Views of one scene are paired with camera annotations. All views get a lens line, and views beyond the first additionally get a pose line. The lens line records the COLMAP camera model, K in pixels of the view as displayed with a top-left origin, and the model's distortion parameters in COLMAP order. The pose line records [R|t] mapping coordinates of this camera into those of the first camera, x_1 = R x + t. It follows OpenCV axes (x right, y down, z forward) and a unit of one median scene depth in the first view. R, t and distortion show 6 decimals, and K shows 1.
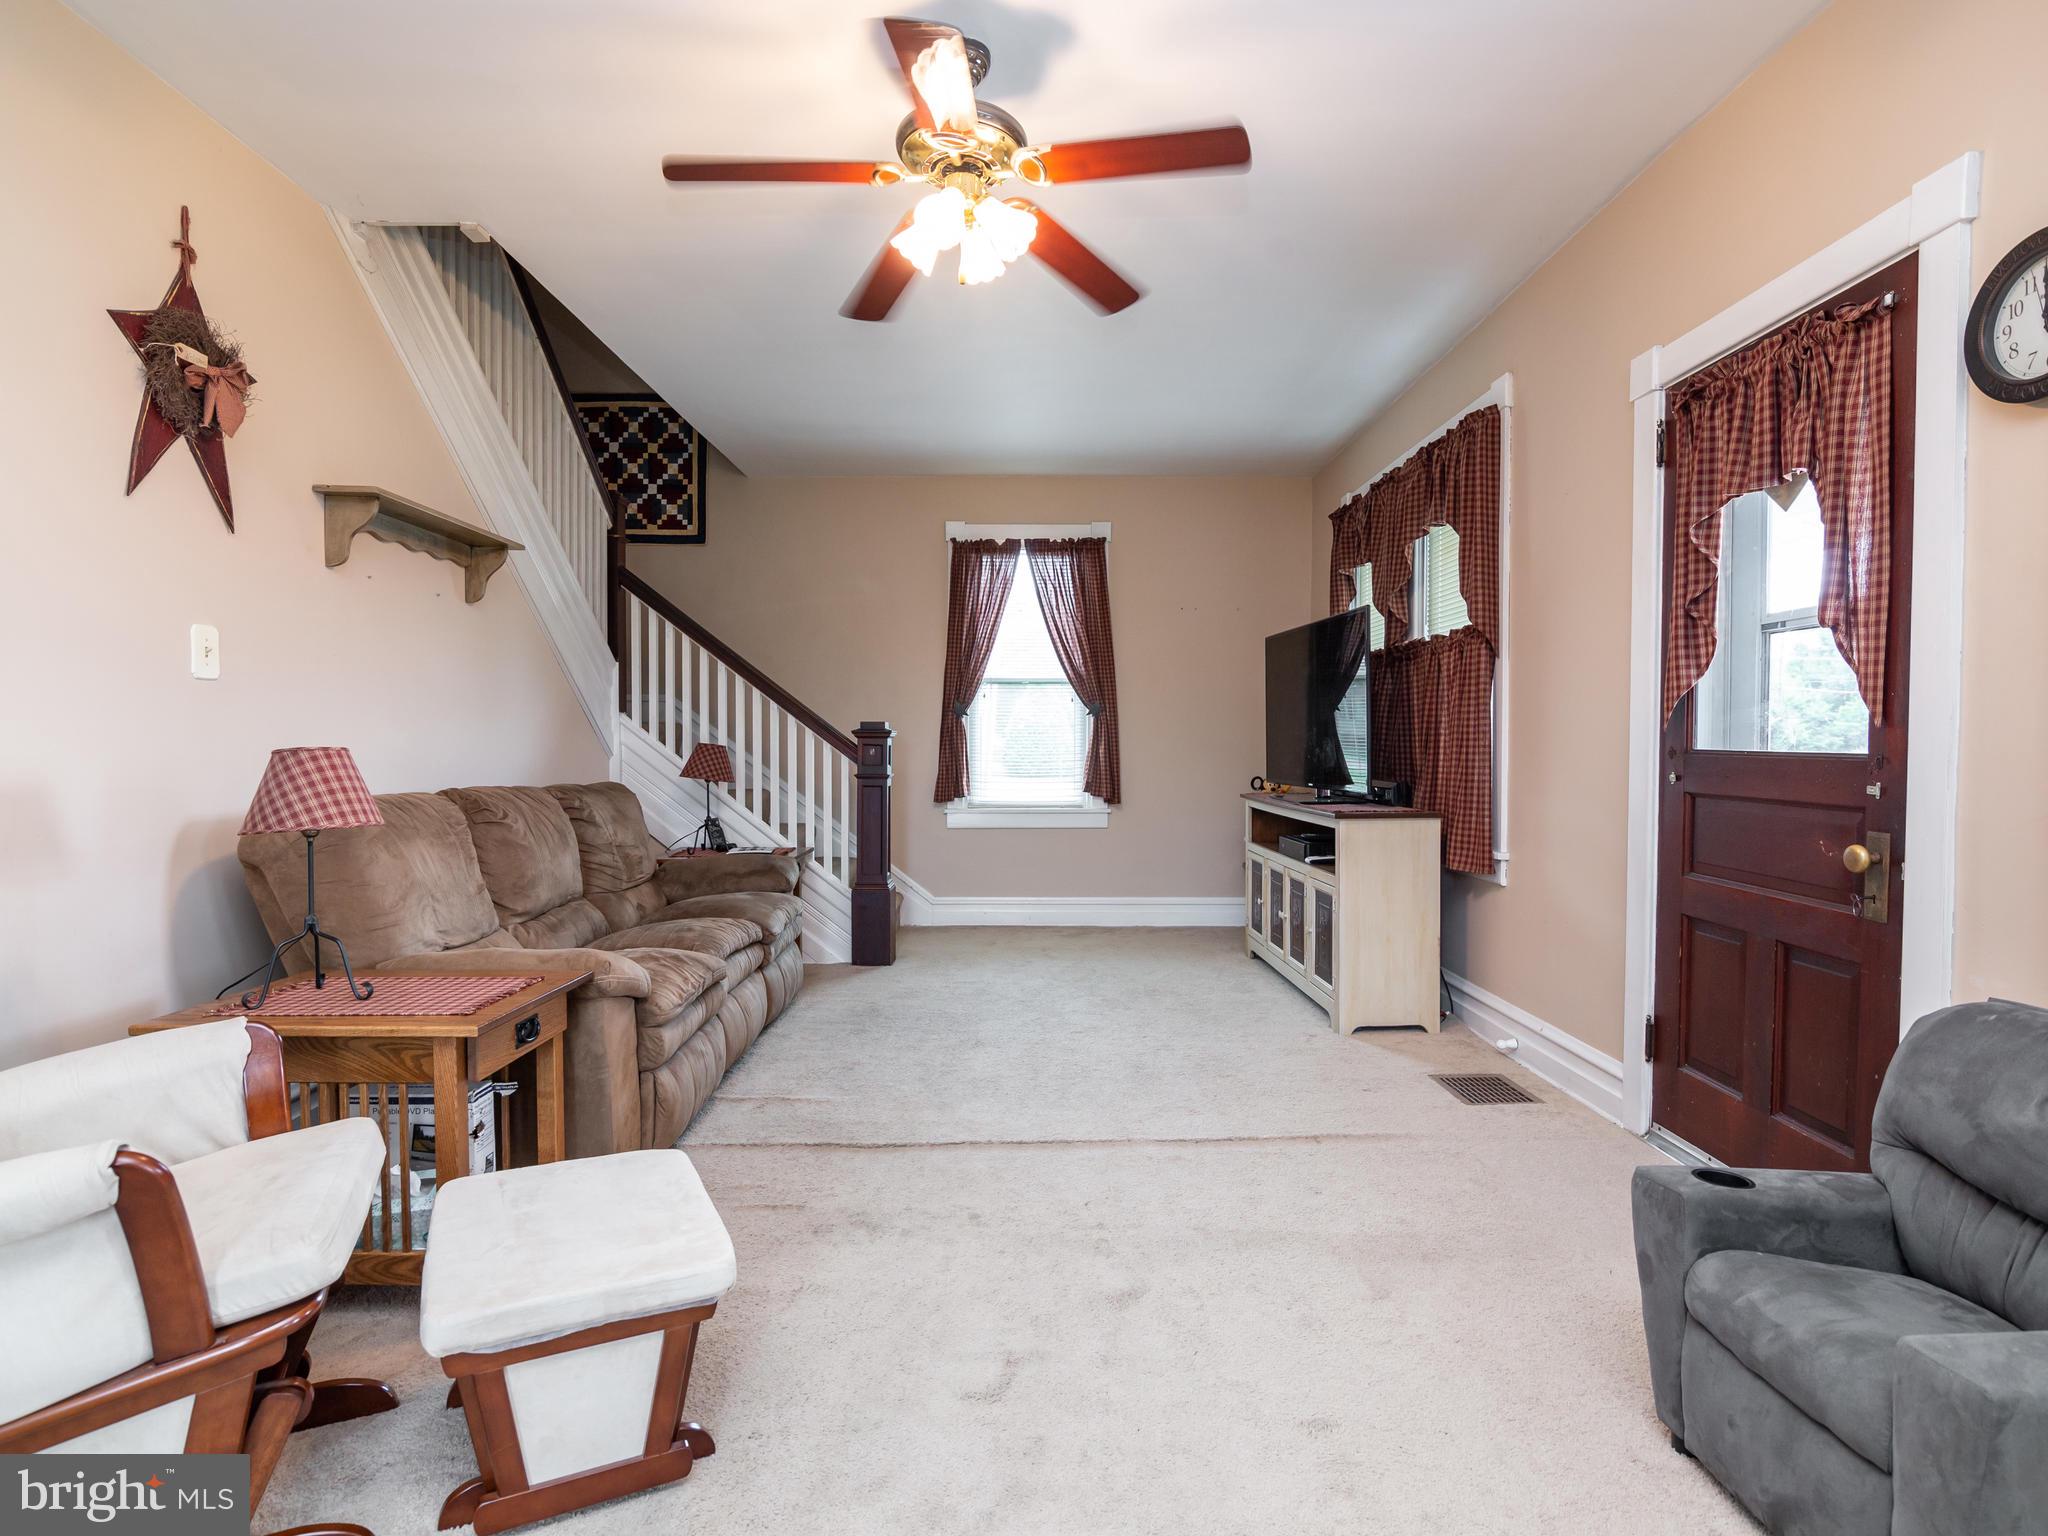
lens RADIAL K [[1082.7, 0, 1024.0], [0, 1082.7, 768.0], [0, 0, 1]] dist [-0.013340, 0.008023]
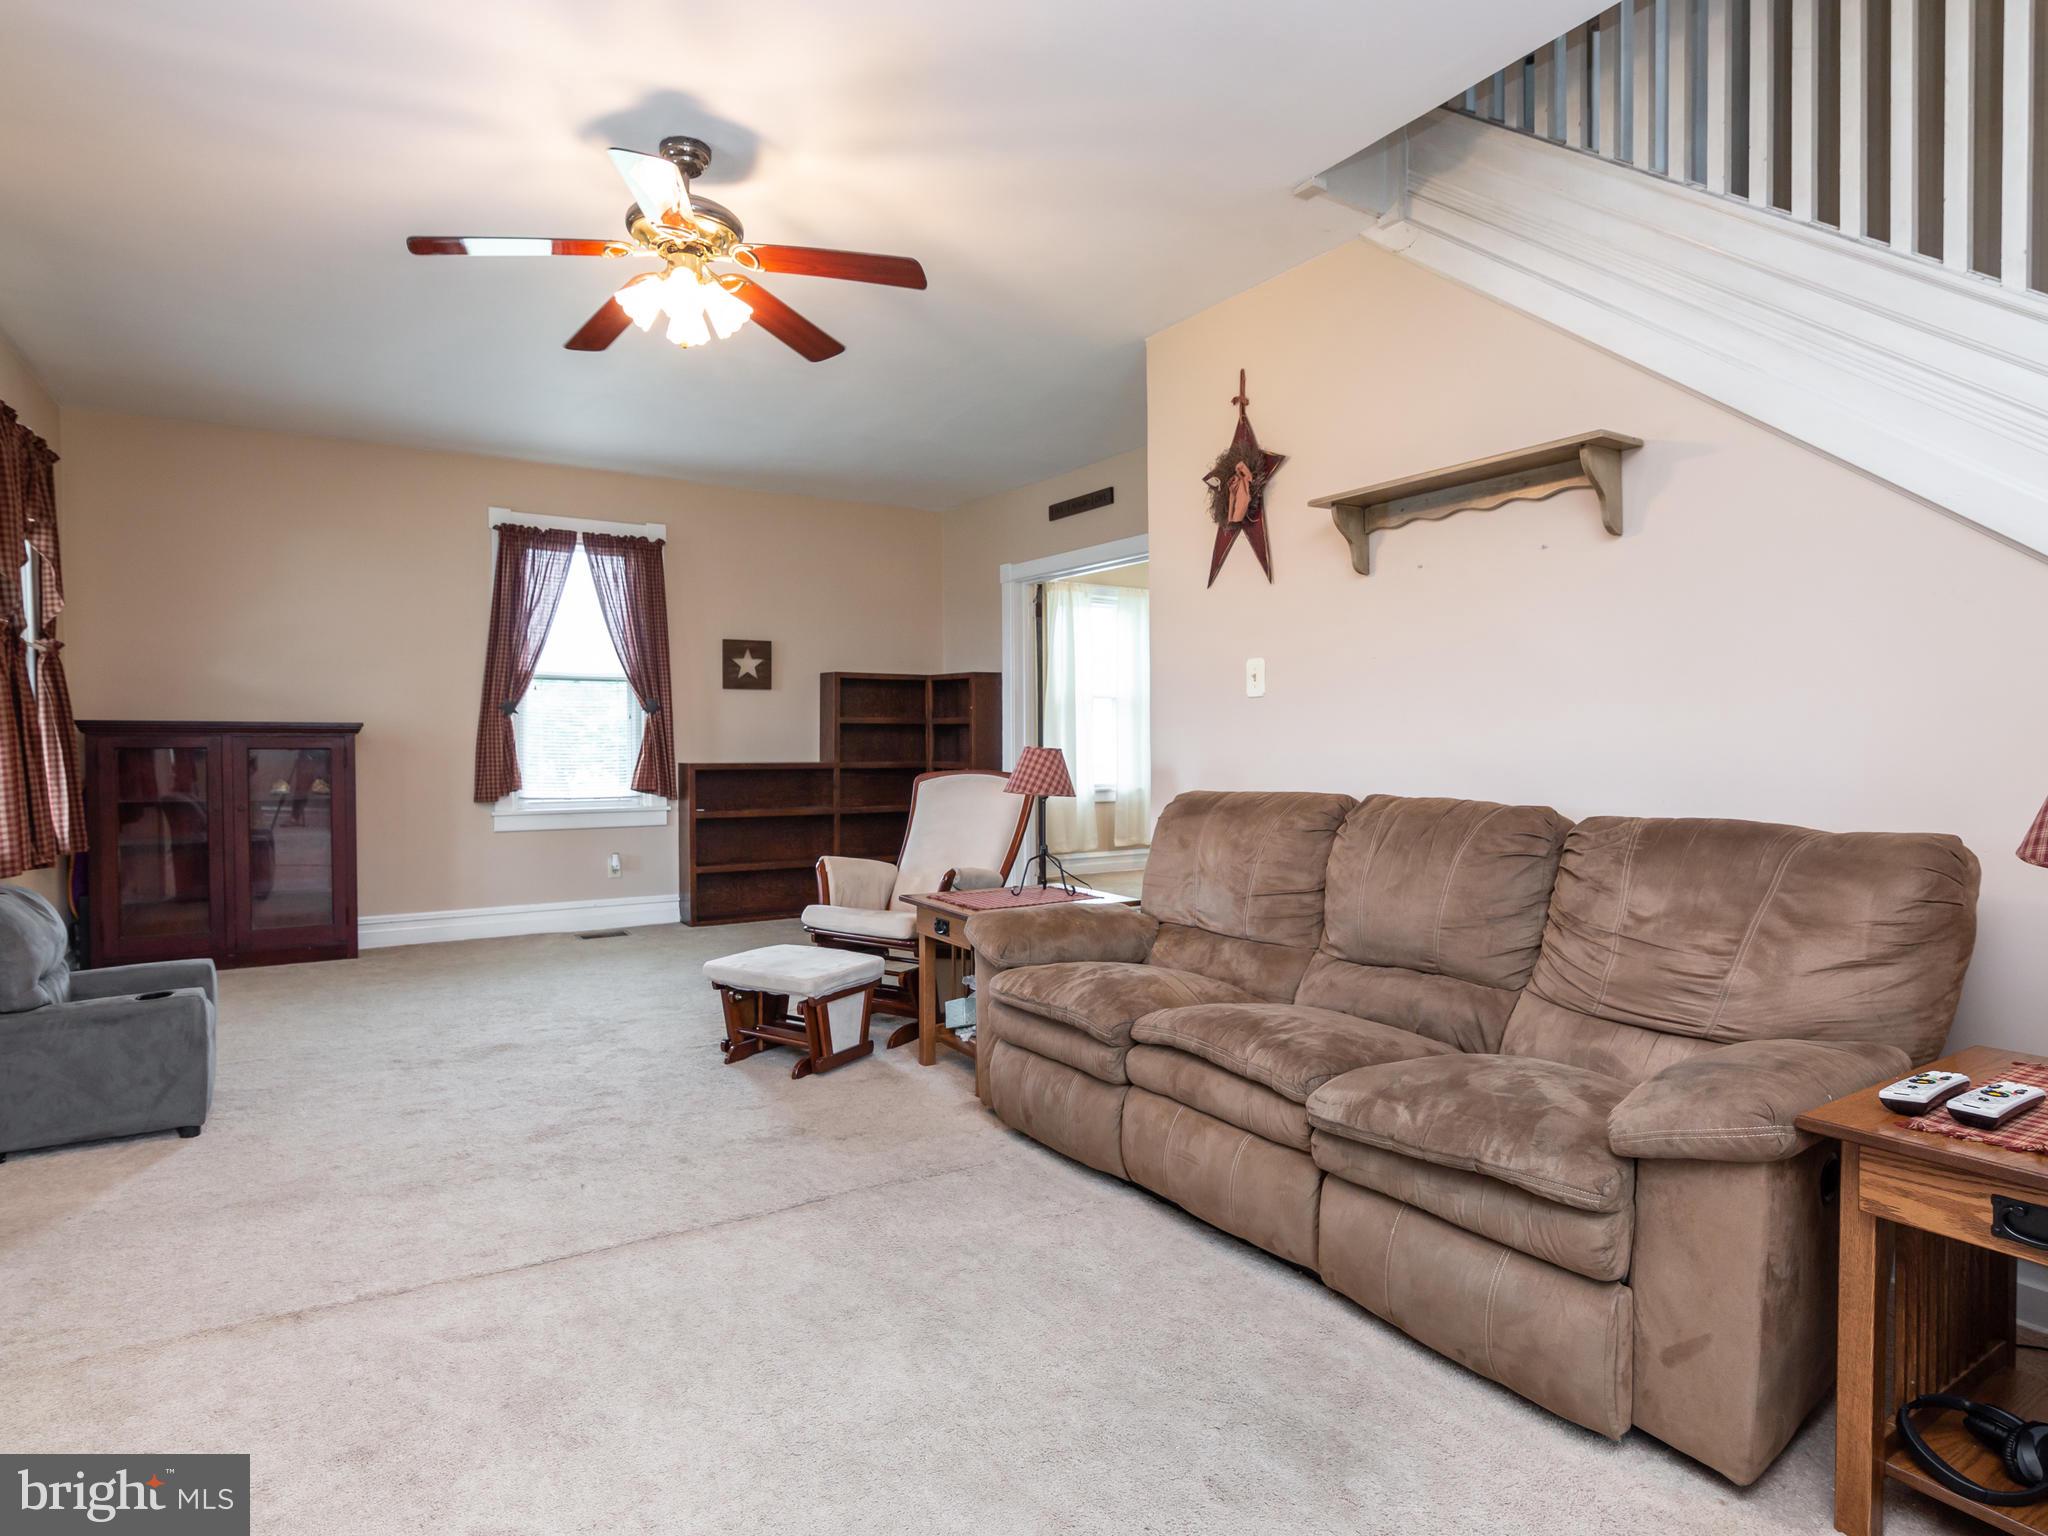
lens RADIAL K [[1123.1, 0, 1017.6], [0, 1123.1, 761.7], [0, 0, 1]] dist [-0.003888, 0.010298]
pose [[-0.858738, 0.011992, -0.512274, 0.135971], [-0.009408, 0.999189, 0.039161, -0.029858], [0.512328, 0.038449, -0.857929, 1.167780]]
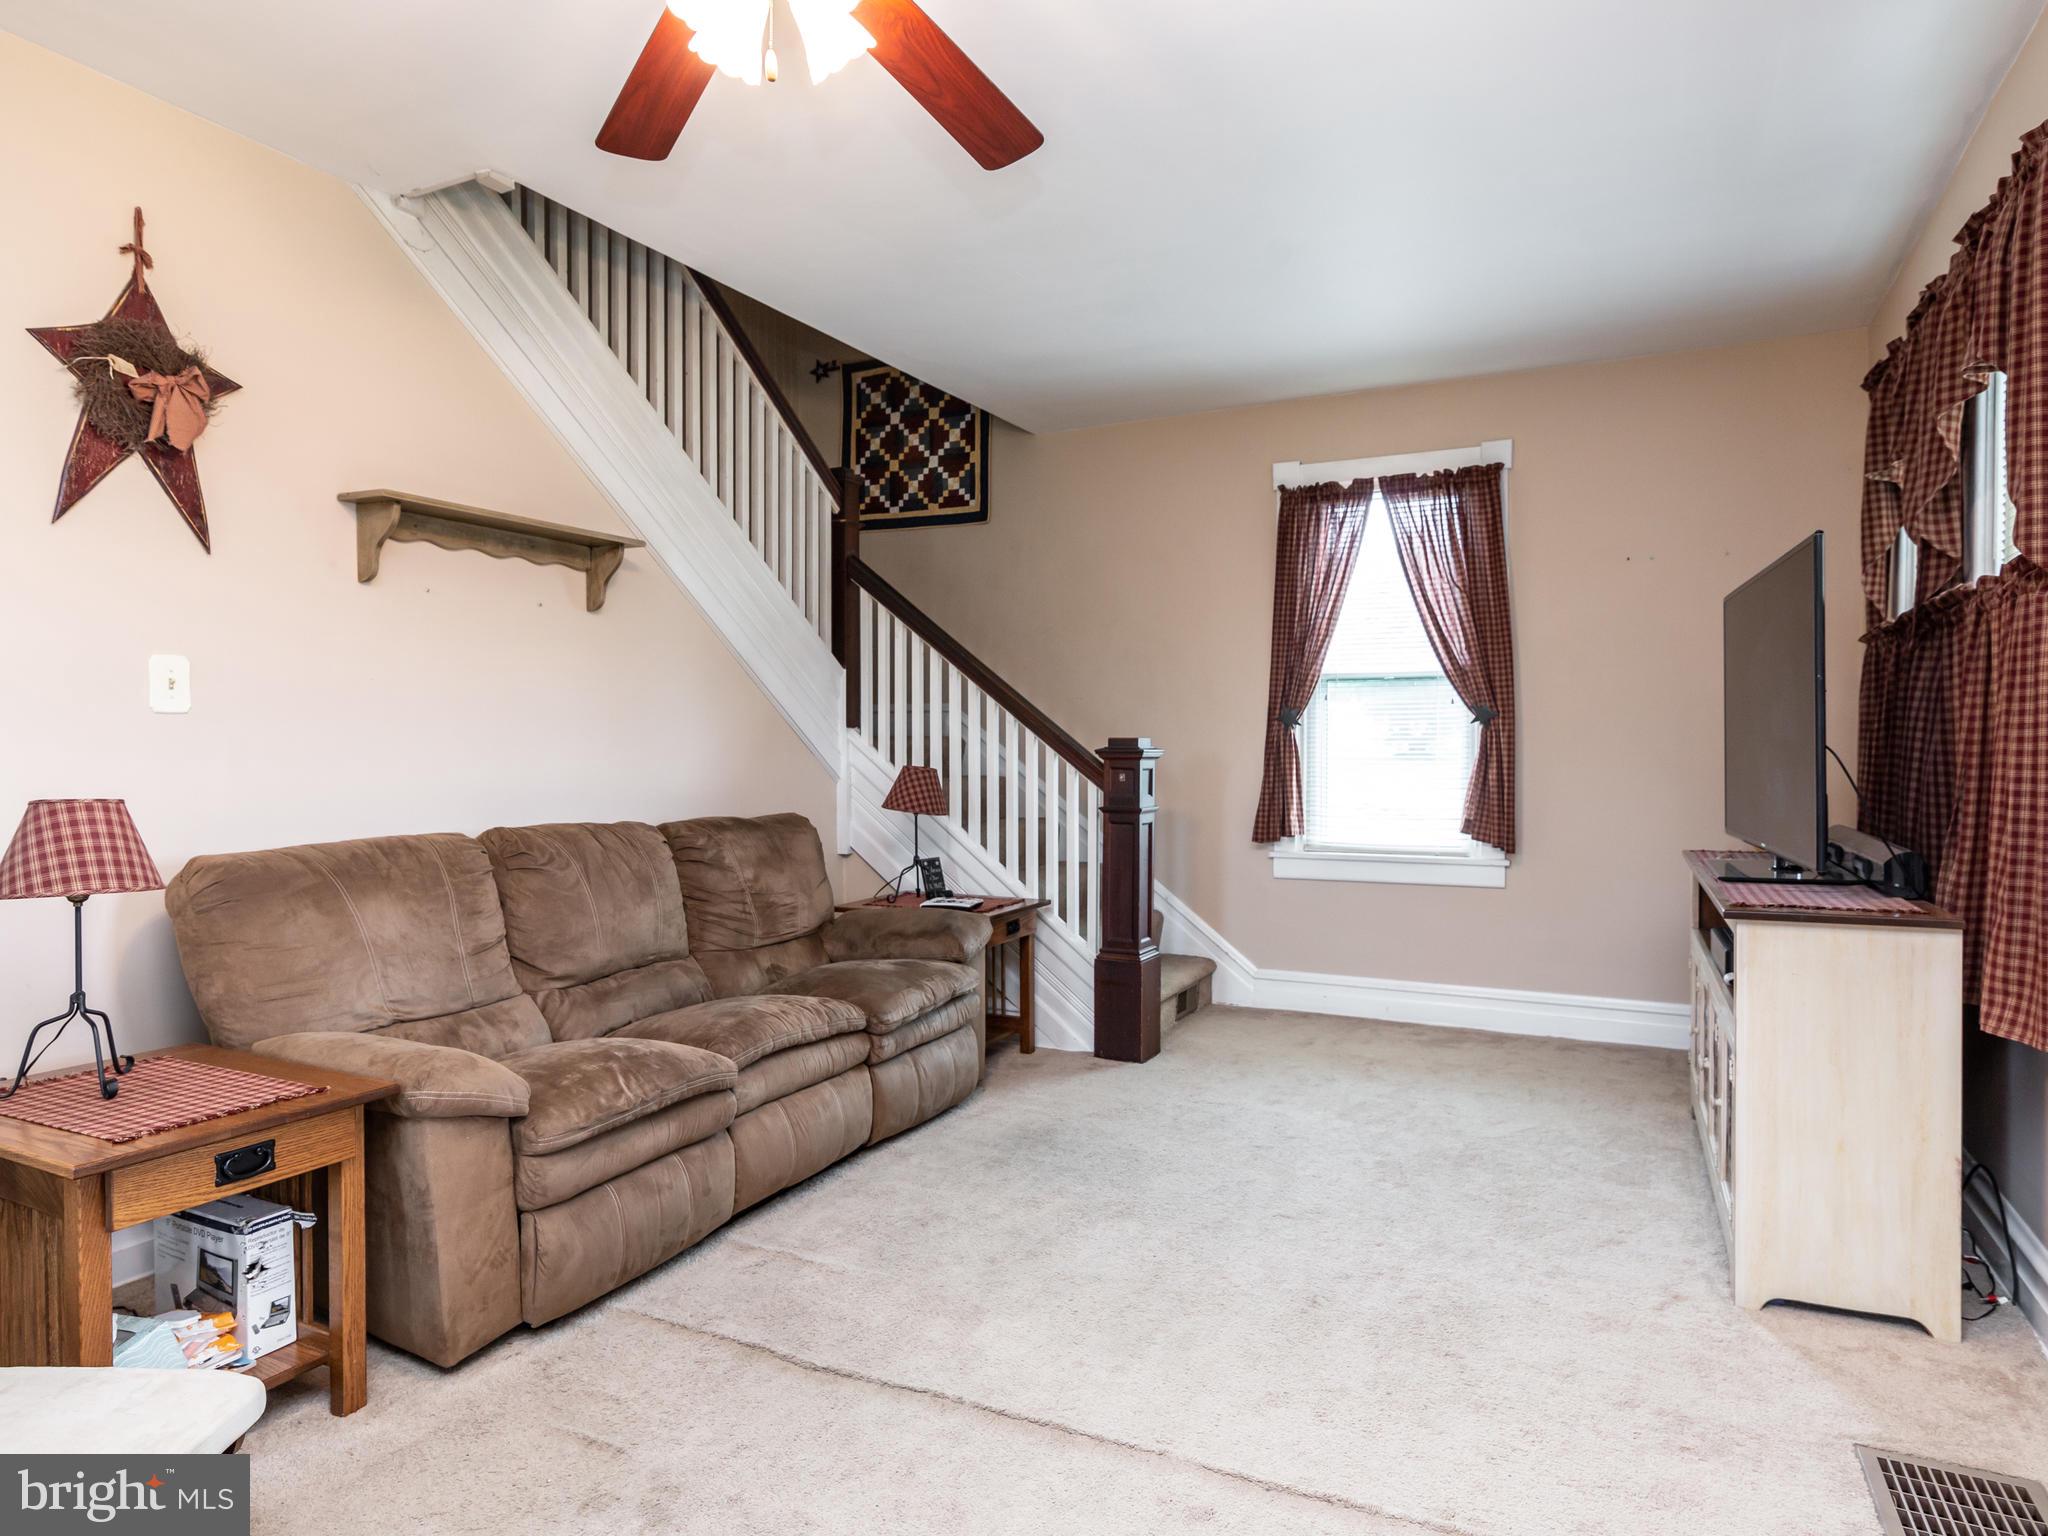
lens RADIAL K [[1232.7, 0, 1024.0], [0, 1232.7, 768.0], [0, 0, 1]] dist [-0.003880, 0.003138]
pose [[0.886904, 0.007921, -0.461885, 0.216192], [-0.008661, 0.999962, 0.000516, -0.023564], [0.461872, 0.003543, 0.886940, 0.222550]]
